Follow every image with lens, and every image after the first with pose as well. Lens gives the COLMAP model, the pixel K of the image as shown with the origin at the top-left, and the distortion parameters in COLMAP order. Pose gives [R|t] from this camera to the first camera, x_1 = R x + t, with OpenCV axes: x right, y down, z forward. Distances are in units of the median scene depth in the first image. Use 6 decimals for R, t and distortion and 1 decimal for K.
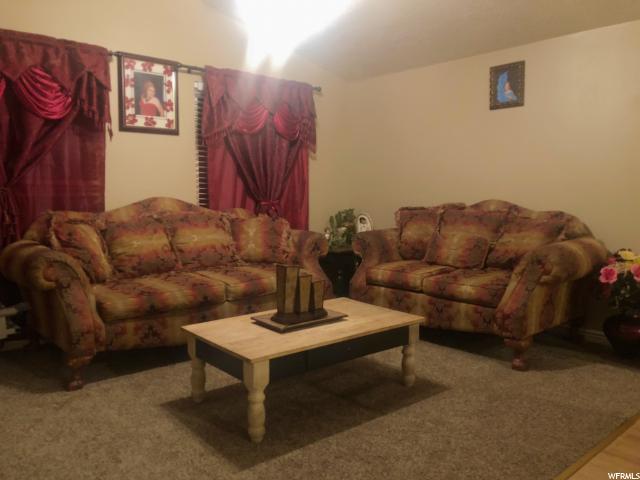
lens RADIAL K [[530.4, 0, 320.0], [0, 530.4, 240.0], [0, 0, 1]] dist [0.027679, 0.000988]
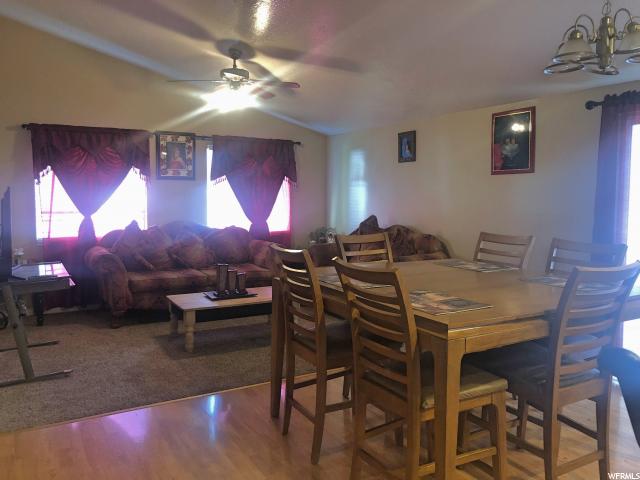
lens RADIAL K [[530.4, 0, 320.0], [0, 530.4, 240.0], [0, 0, 1]] dist [0.027679, 0.000988]
pose [[0.984264, 0.019347, -0.175643, 0.392479], [-0.020486, 0.999779, -0.004669, -0.023529], [0.175514, 0.008194, 0.984443, -0.491487]]
